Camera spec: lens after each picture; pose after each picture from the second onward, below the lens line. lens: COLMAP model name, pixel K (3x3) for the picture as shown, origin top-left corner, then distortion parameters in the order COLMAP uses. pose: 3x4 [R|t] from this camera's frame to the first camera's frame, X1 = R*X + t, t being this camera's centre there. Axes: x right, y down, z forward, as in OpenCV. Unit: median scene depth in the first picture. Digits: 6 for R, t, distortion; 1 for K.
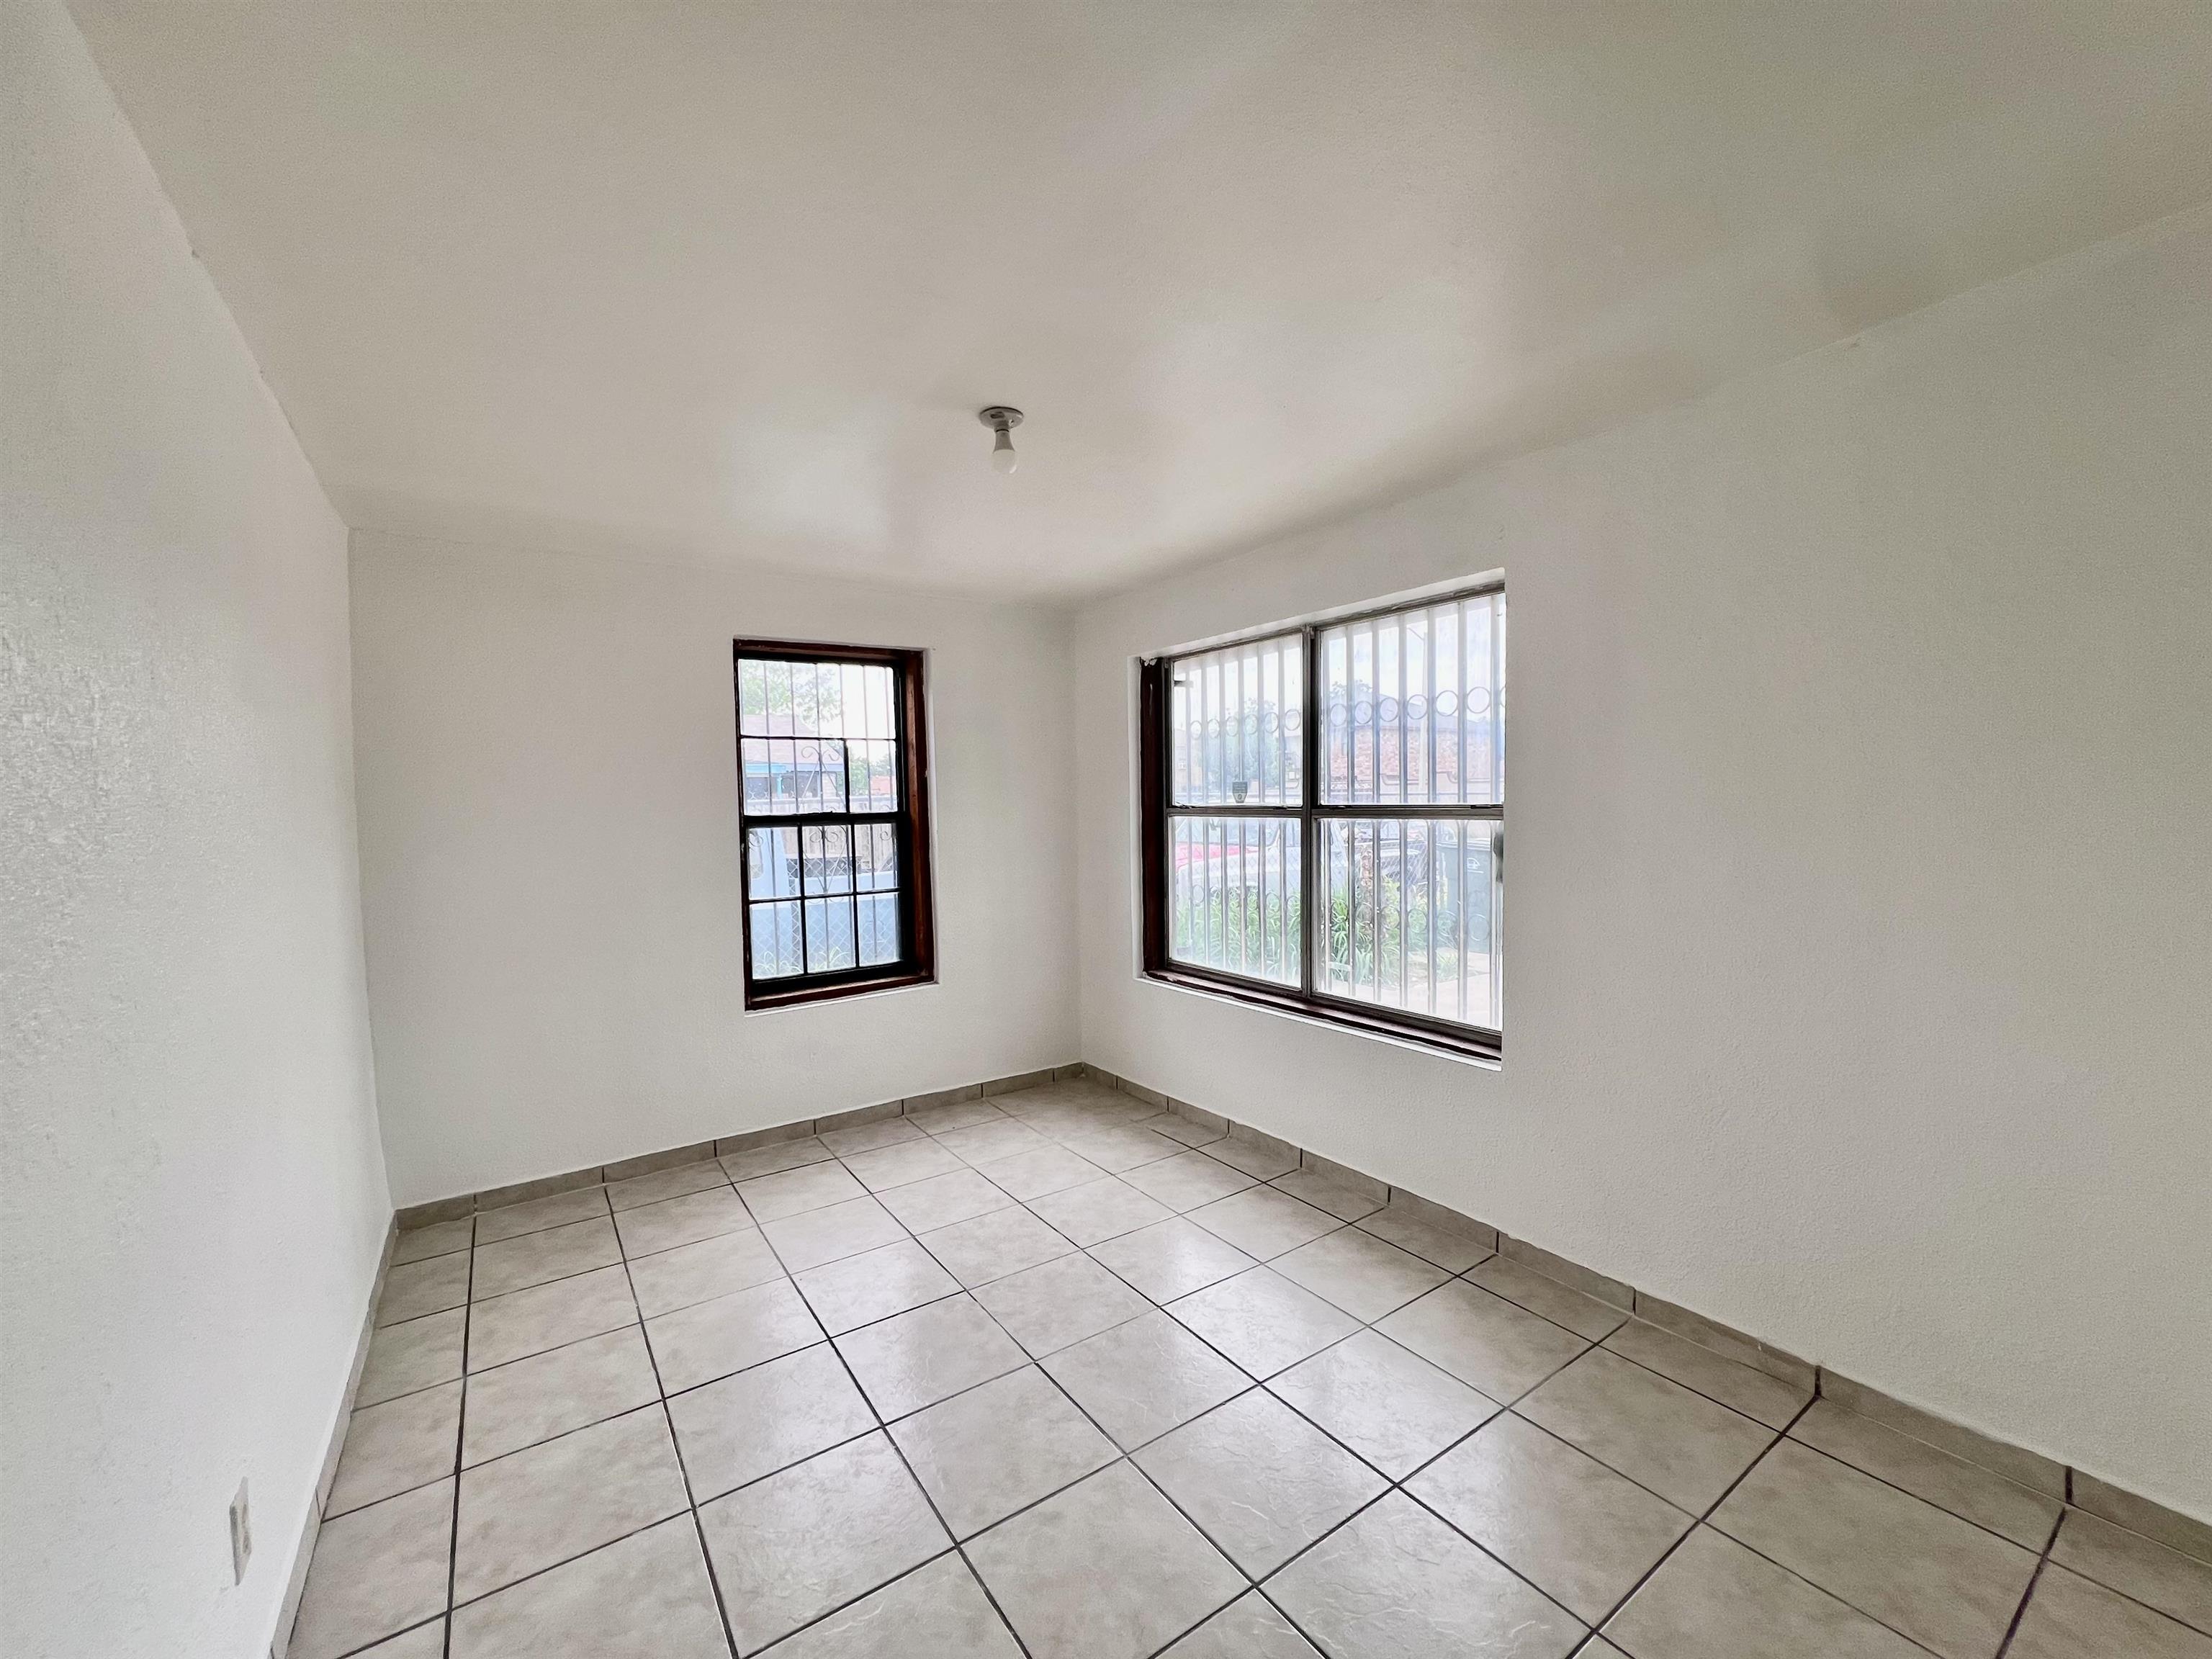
lens RADIAL K [[888.9, 0, 1100.7], [0, 888.9, 833.3], [0, 0, 1]] dist [-0.001868, 0.001229]
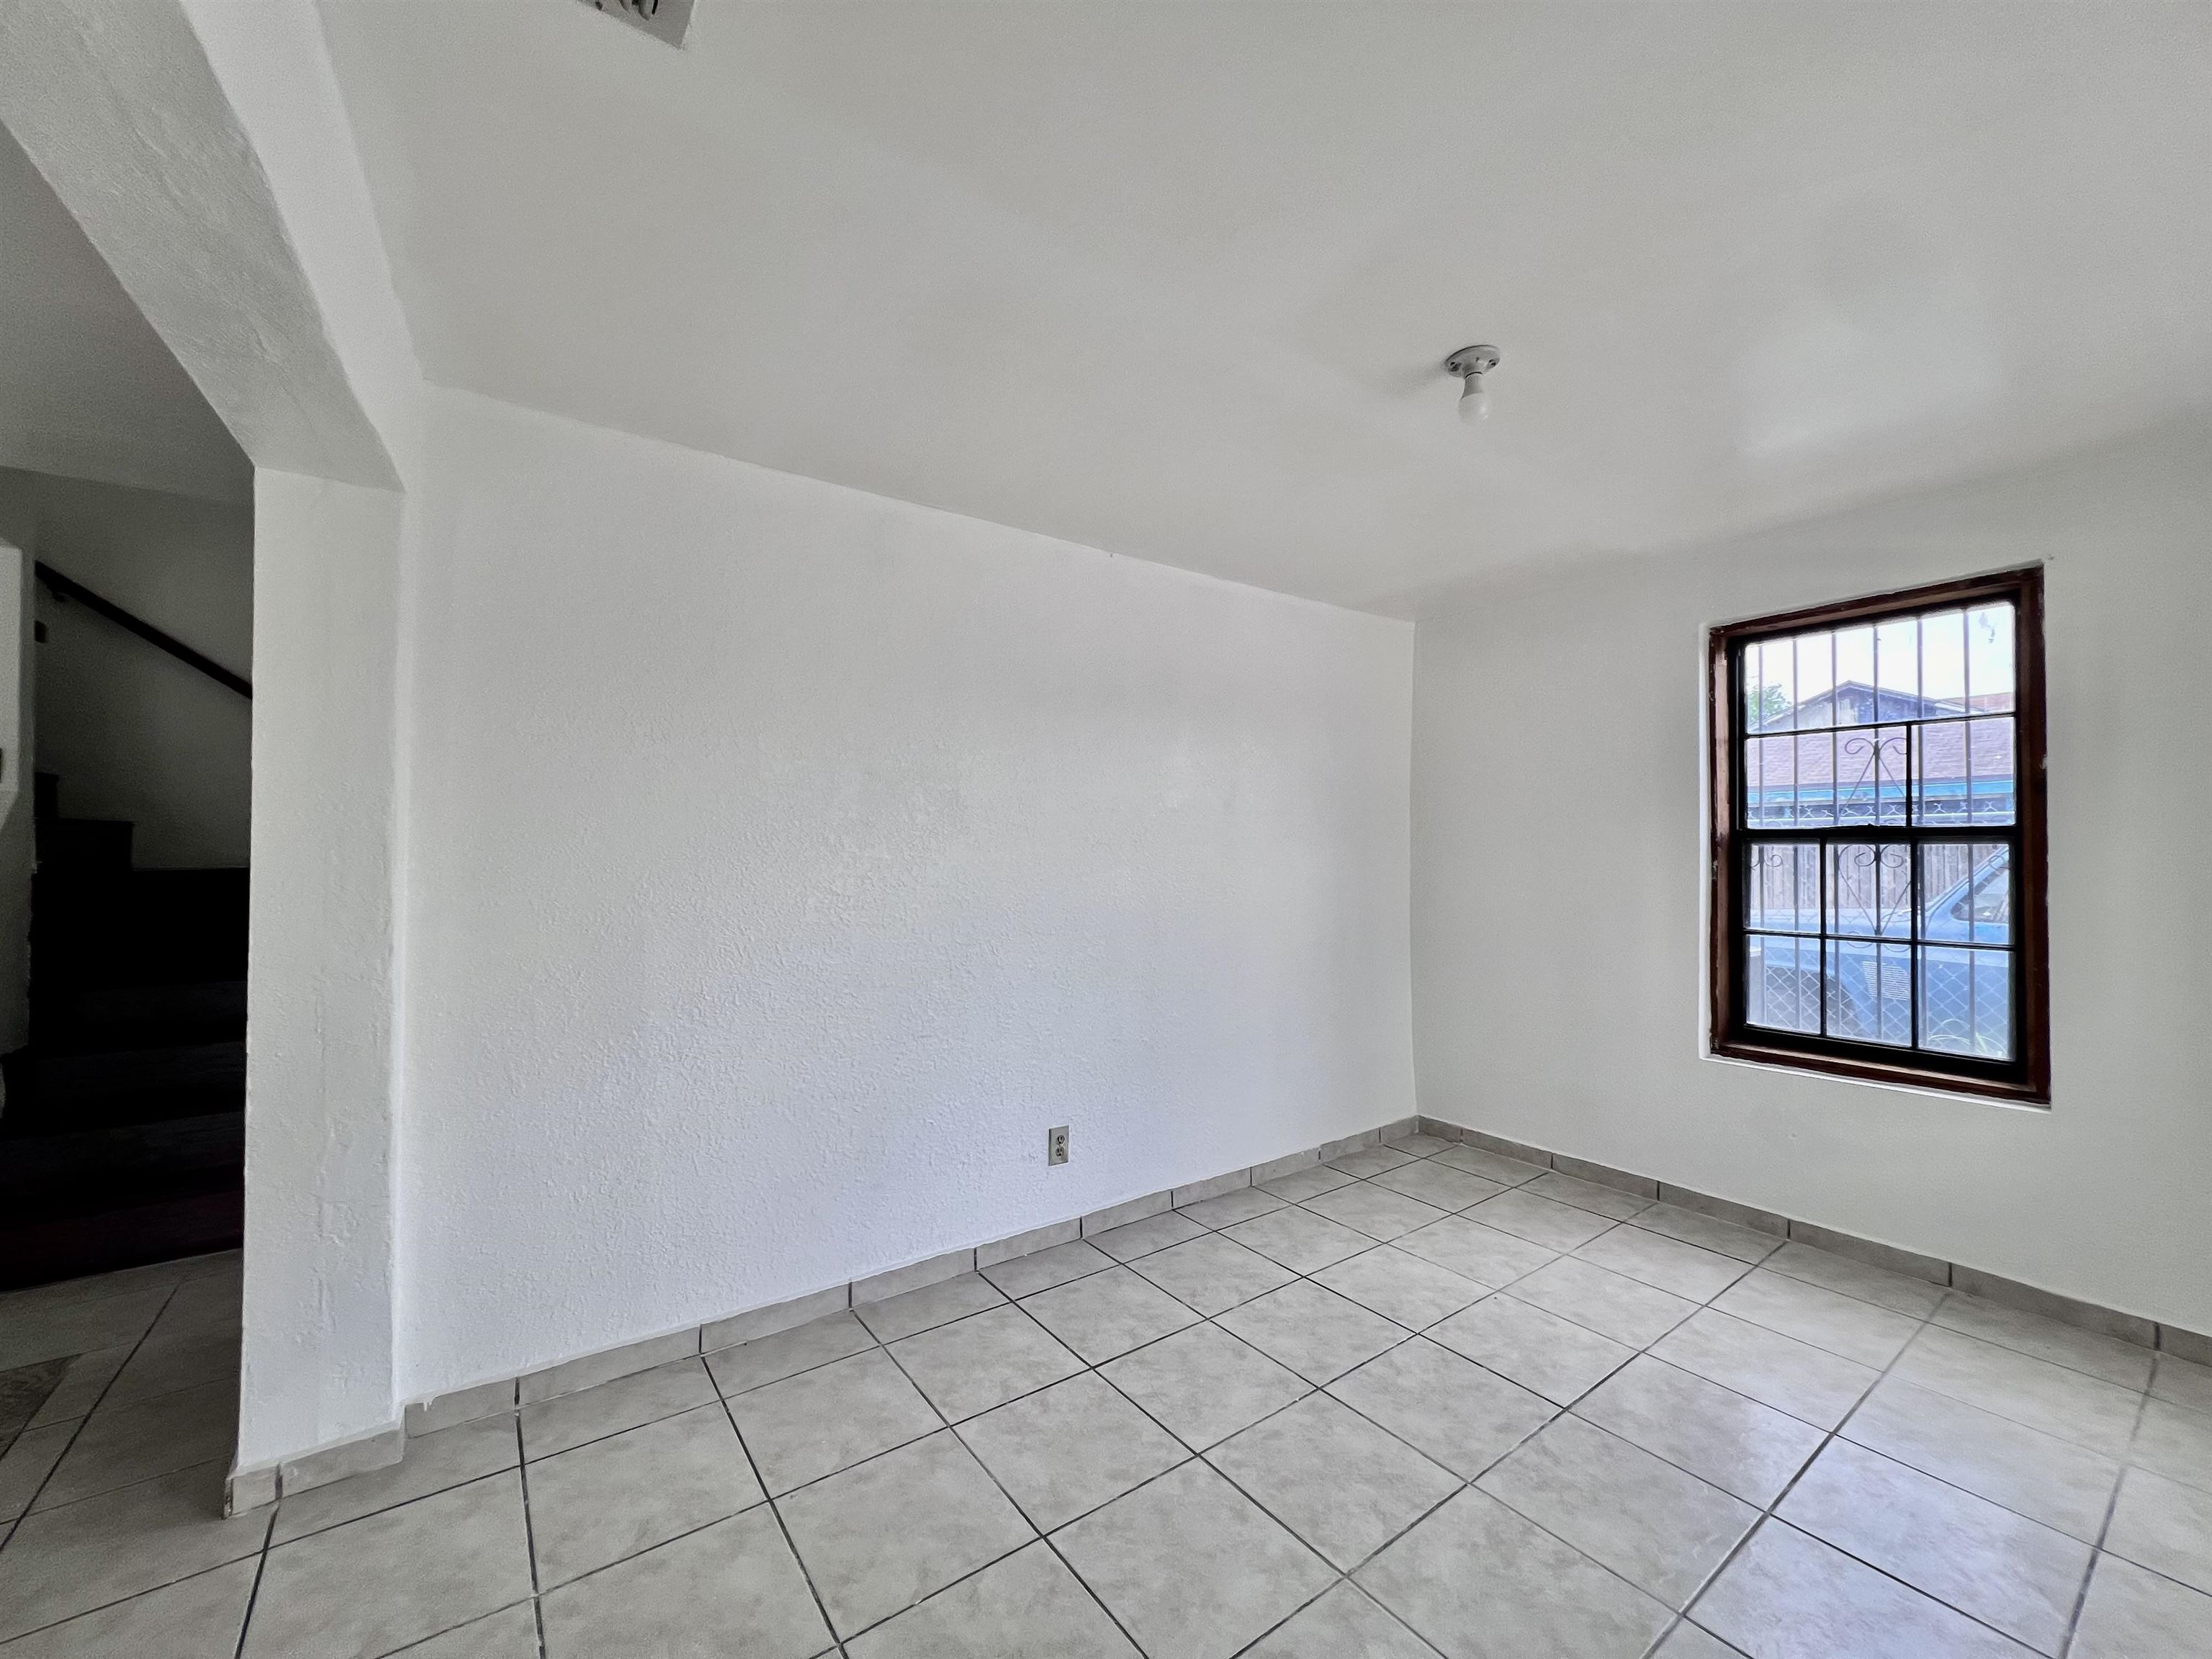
lens RADIAL K [[888.9, 0, 1103.3], [0, 888.9, 834.1], [0, 0, 1]] dist [-0.001868, 0.001229]
pose [[0.038488, 0.012913, -0.999176, 0.434418], [-0.036845, 0.999255, 0.011495, -0.001651], [0.998580, 0.036372, 0.038935, 0.363582]]
